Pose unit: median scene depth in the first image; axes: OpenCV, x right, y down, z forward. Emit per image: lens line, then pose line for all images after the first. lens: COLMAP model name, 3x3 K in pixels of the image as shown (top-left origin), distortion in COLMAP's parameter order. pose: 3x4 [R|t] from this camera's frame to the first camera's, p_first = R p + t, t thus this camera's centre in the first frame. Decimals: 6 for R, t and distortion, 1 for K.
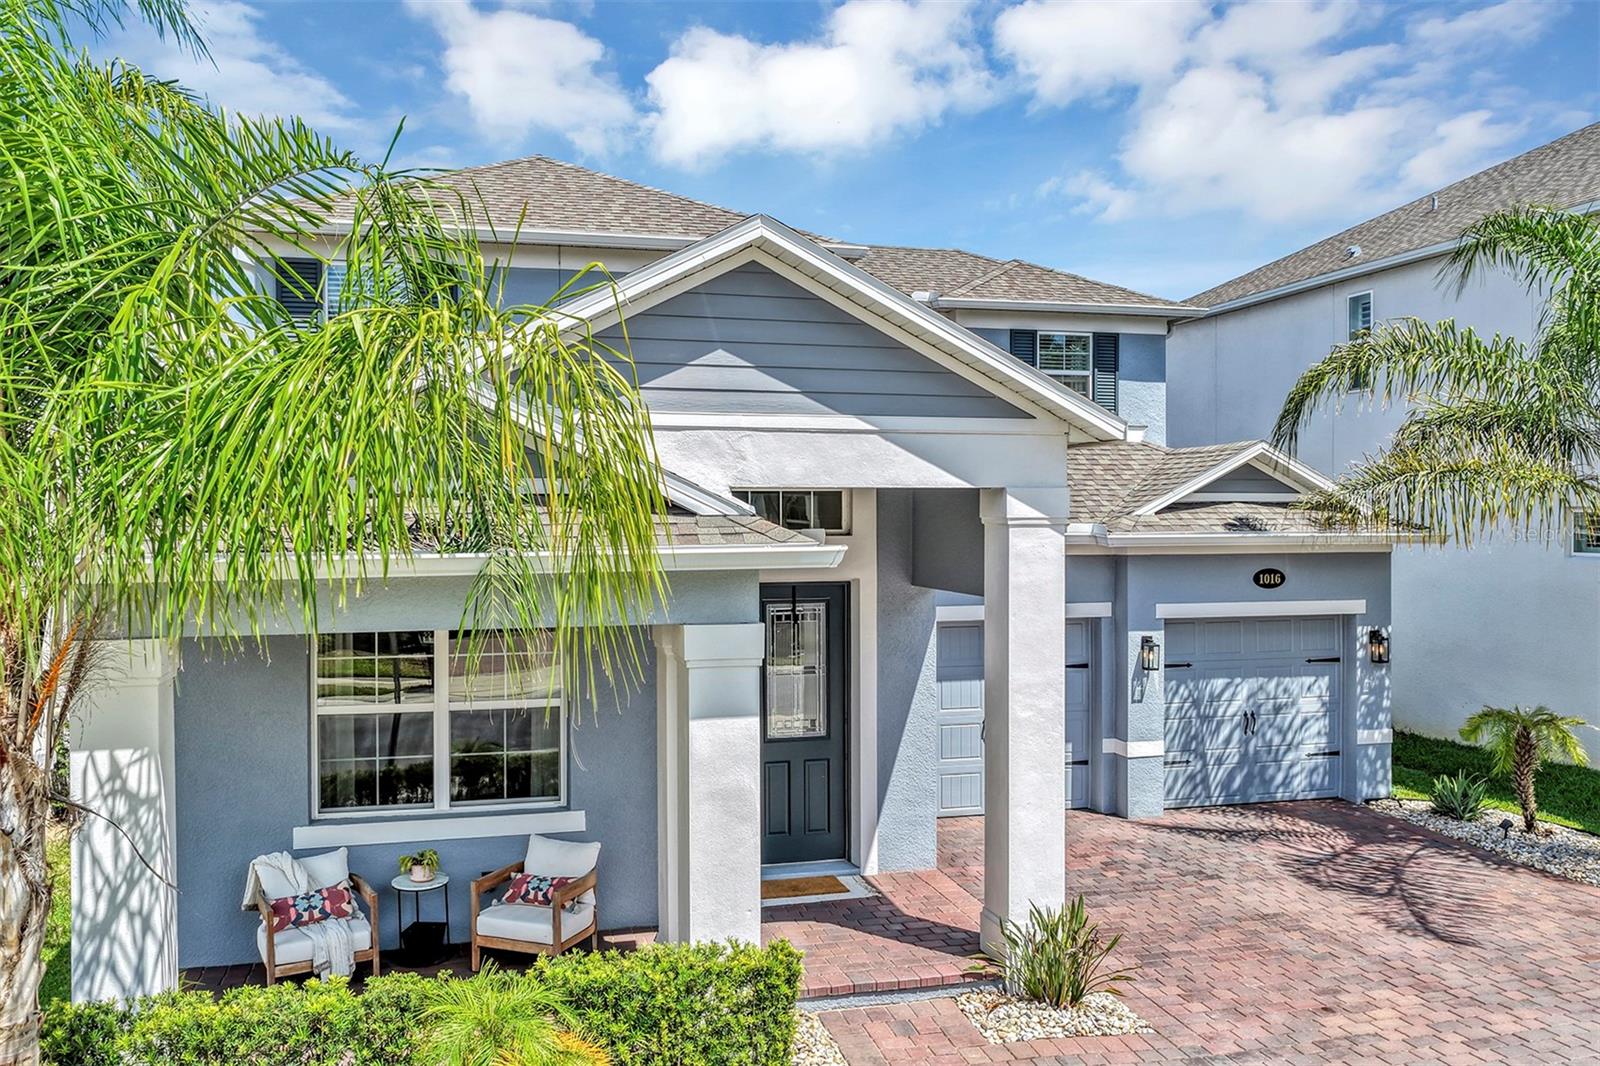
lens RADIAL K [[1327.1, 0, 800.0], [0, 1327.1, 533.0], [0, 0, 1]] dist [0.001350, 0.014551]
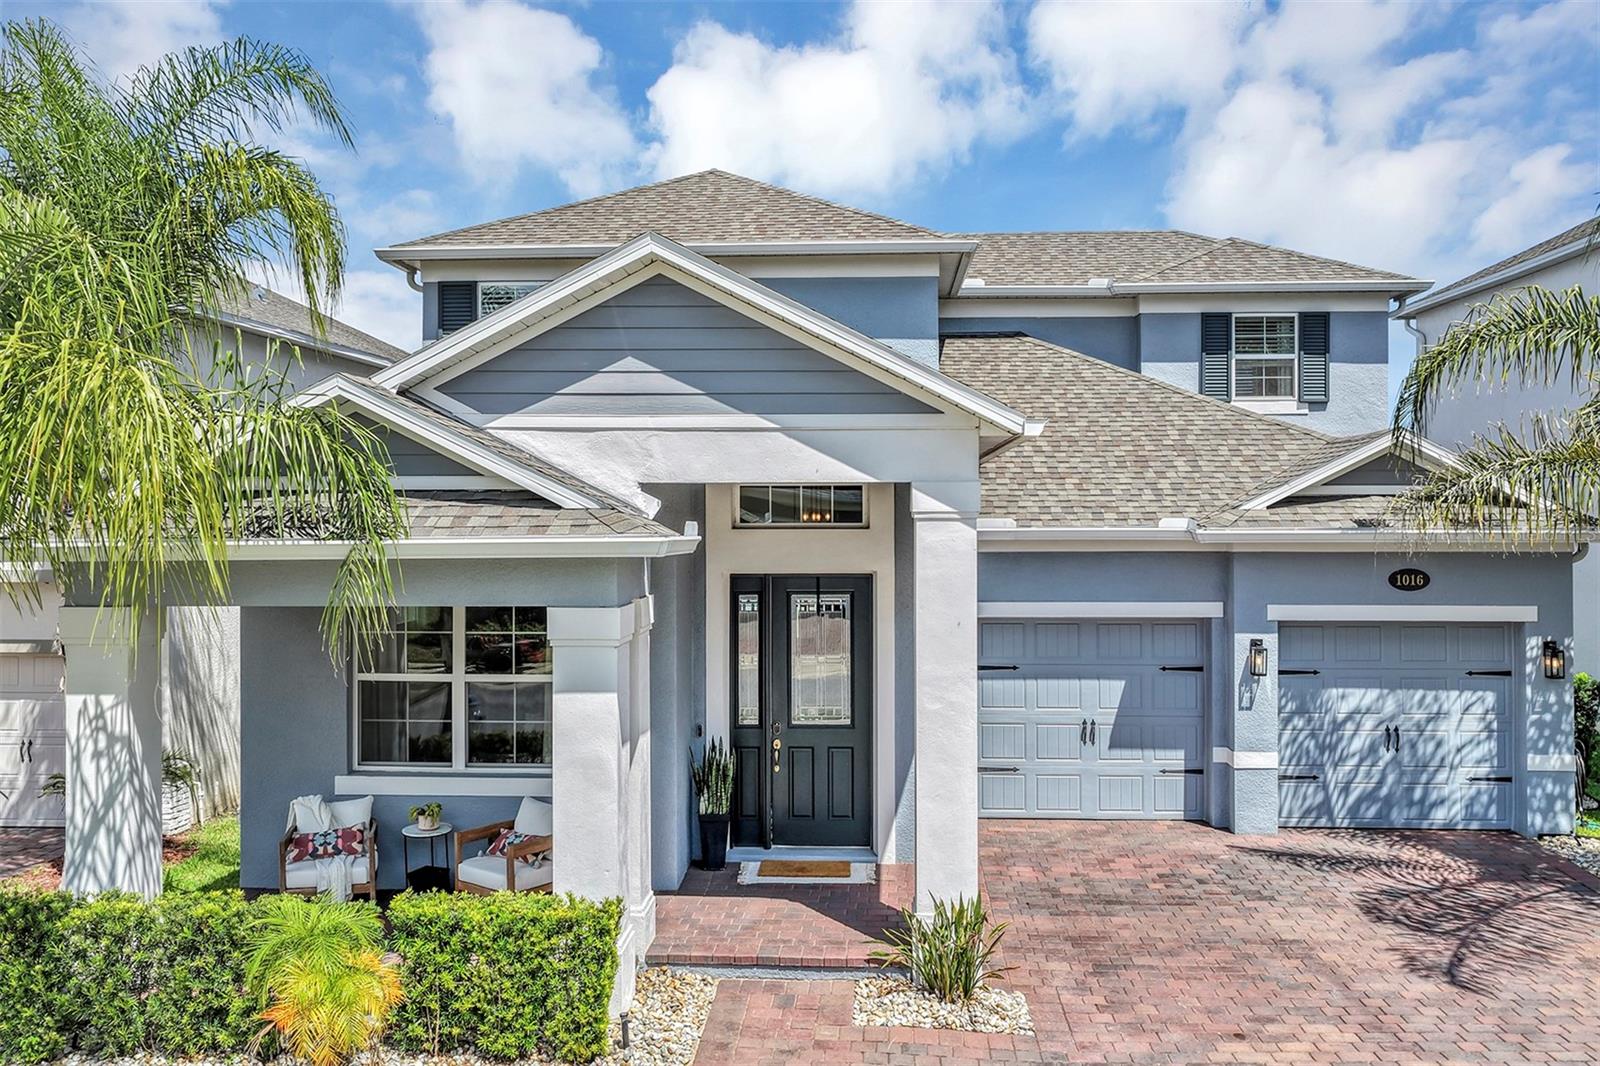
lens RADIAL K [[1362.3, 0, 801.7], [0, 1362.3, 503.7], [0, 0, 1]] dist [0.002679, 0.013388]
pose [[0.951142, -0.000061, -0.308755, 0.333562], [-0.005420, 0.999843, -0.016894, 0.000517], [0.308708, 0.017742, 0.950992, -0.015342]]
